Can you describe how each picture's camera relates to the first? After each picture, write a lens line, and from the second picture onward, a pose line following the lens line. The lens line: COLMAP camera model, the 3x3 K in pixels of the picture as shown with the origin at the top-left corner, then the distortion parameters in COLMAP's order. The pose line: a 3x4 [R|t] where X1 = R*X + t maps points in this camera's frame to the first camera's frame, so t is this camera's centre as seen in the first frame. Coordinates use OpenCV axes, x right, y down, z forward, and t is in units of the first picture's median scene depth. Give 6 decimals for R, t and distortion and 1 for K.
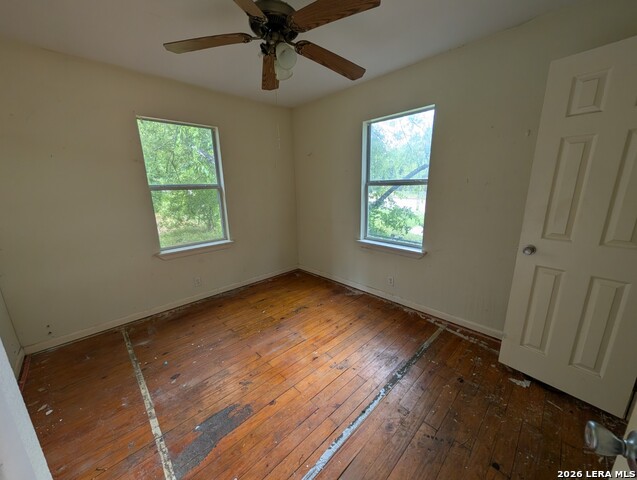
lens RADIAL K [[240.9, 0, 318.5], [0, 240.9, 240.0], [0, 0, 1]] dist [-0.003066, 0.000044]
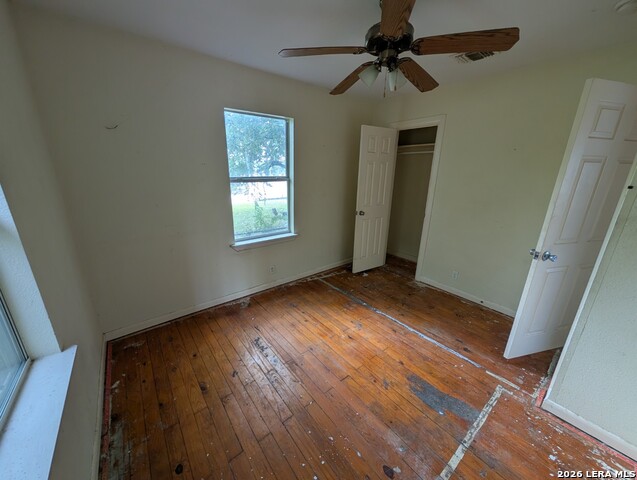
lens RADIAL K [[240.9, 0, 318.5], [0, 240.9, 240.0], [0, 0, 1]] dist [-0.003066, 0.000044]
pose [[0.098900, -0.265124, 0.959129, -0.835518], [0.206332, 0.948370, 0.240875, -0.215131], [-0.973471, 0.174077, 0.148498, 0.736493]]
